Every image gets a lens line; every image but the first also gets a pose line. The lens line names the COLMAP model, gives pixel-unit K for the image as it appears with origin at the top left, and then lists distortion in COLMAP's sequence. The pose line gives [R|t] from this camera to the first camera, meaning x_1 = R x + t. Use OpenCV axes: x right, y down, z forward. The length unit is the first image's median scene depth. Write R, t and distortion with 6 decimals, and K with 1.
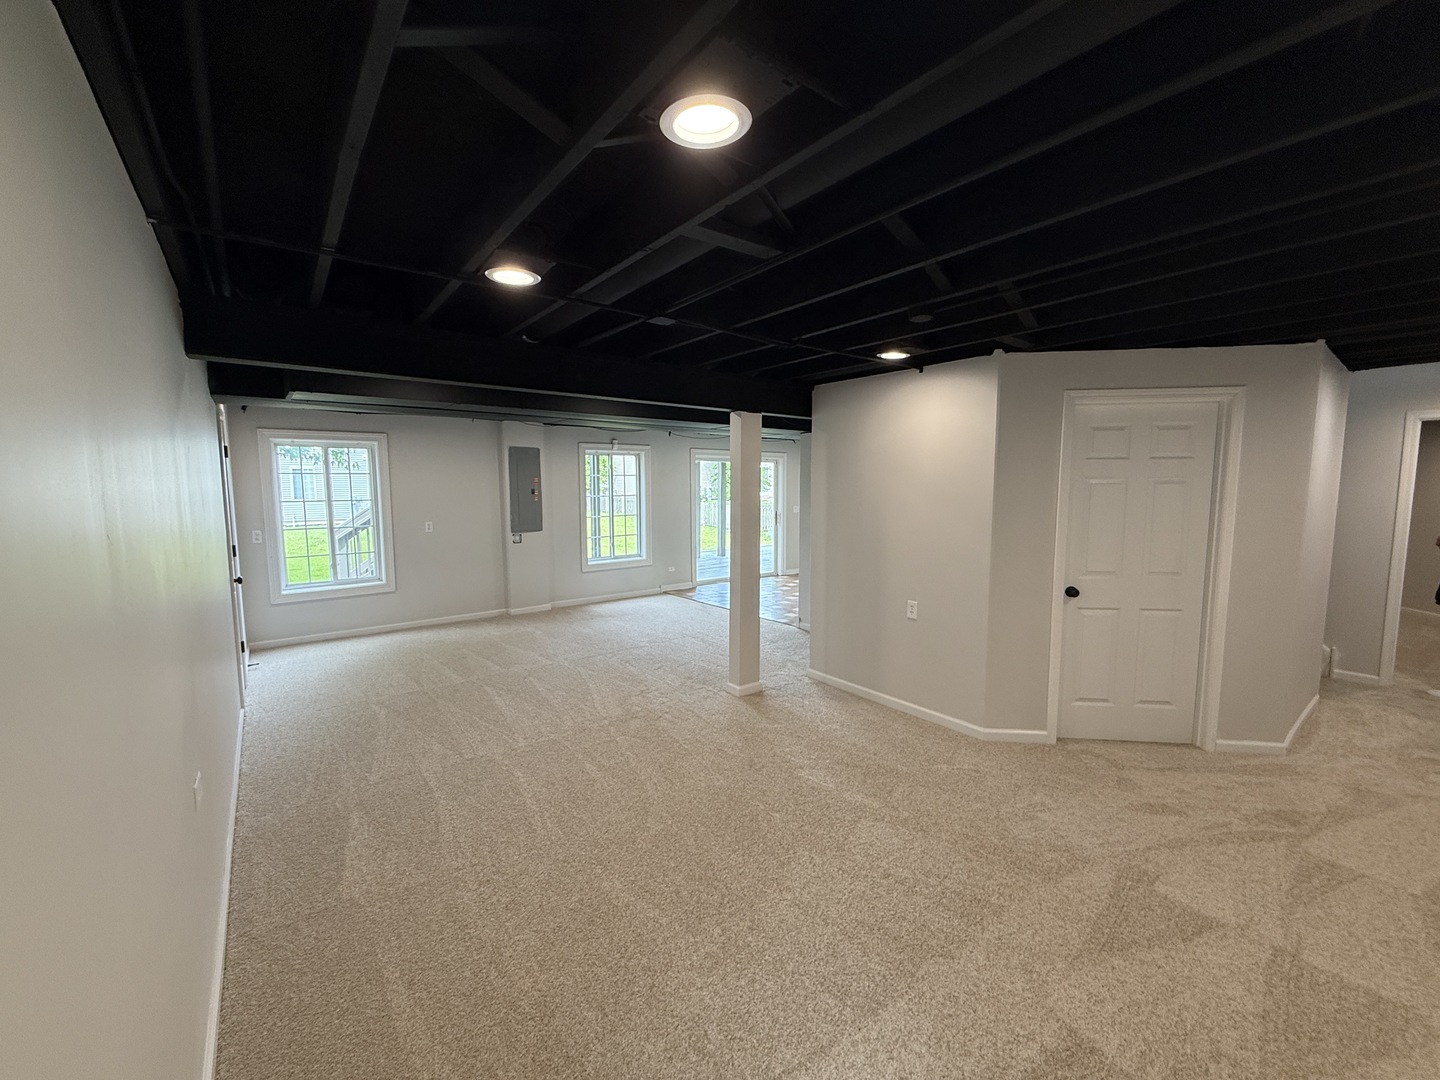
lens RADIAL K [[577.3, 0, 718.5], [0, 577.3, 537.5], [0, 0, 1]] dist [-0.002299, 0.000534]
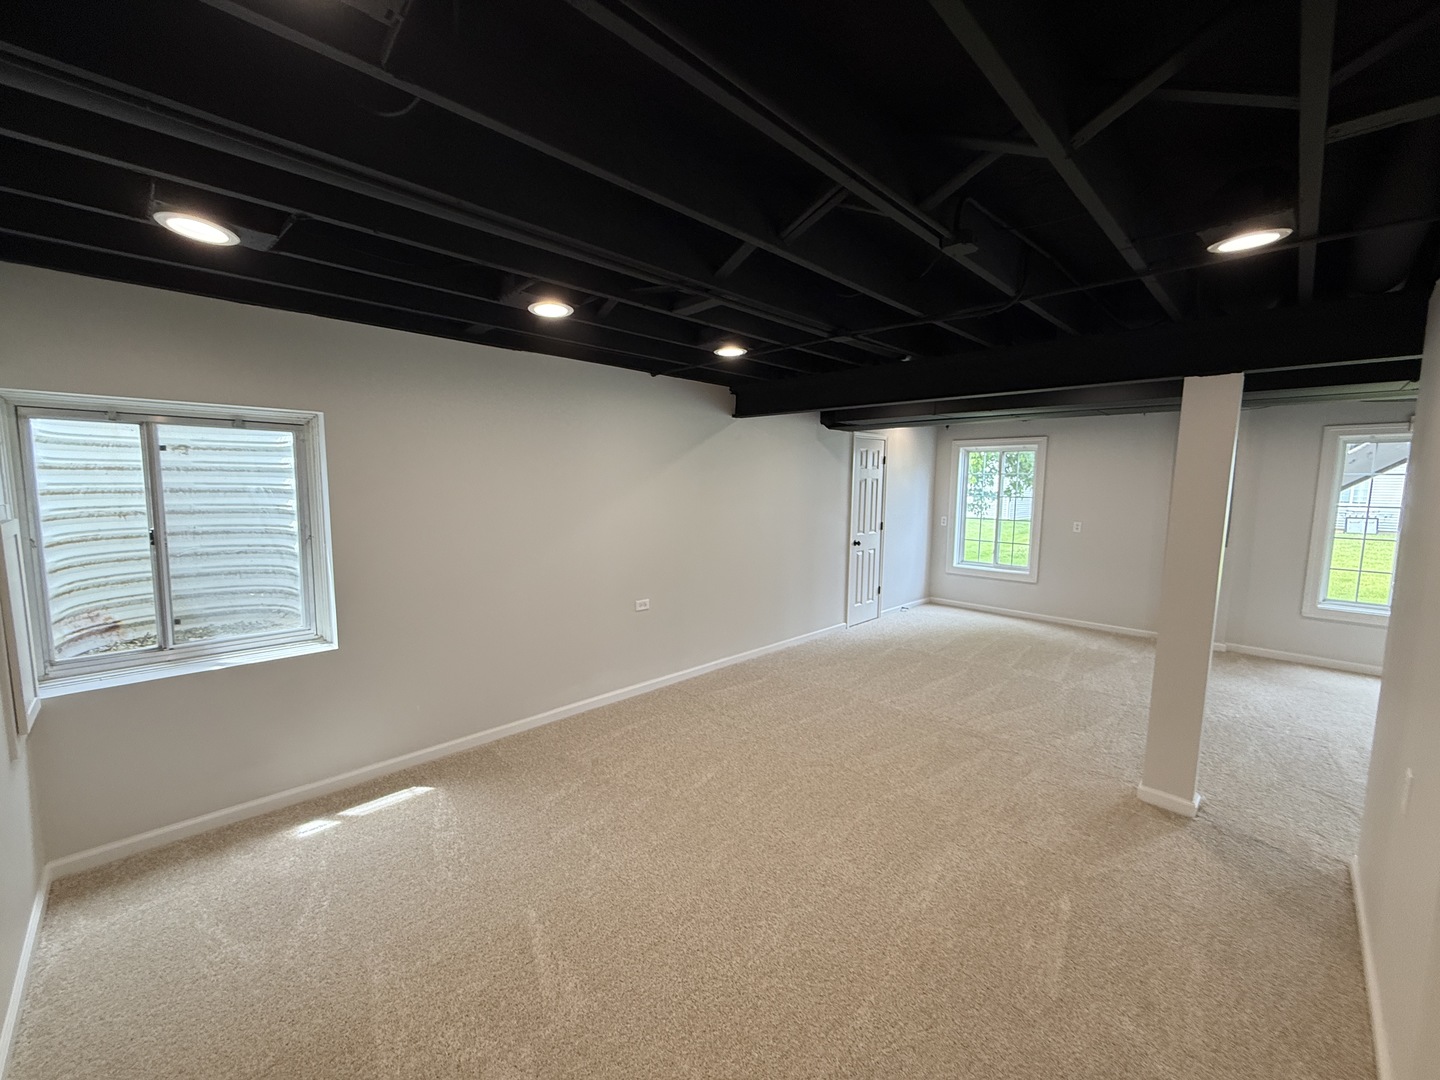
lens RADIAL K [[577.3, 0, 715.2], [0, 577.3, 534.4], [0, 0, 1]] dist [-0.002299, 0.000534]
pose [[0.108241, 0.098704, -0.989212, 0.466544], [-0.102006, 0.990909, 0.087712, -0.032632], [0.988877, 0.091411, 0.117326, 0.297948]]
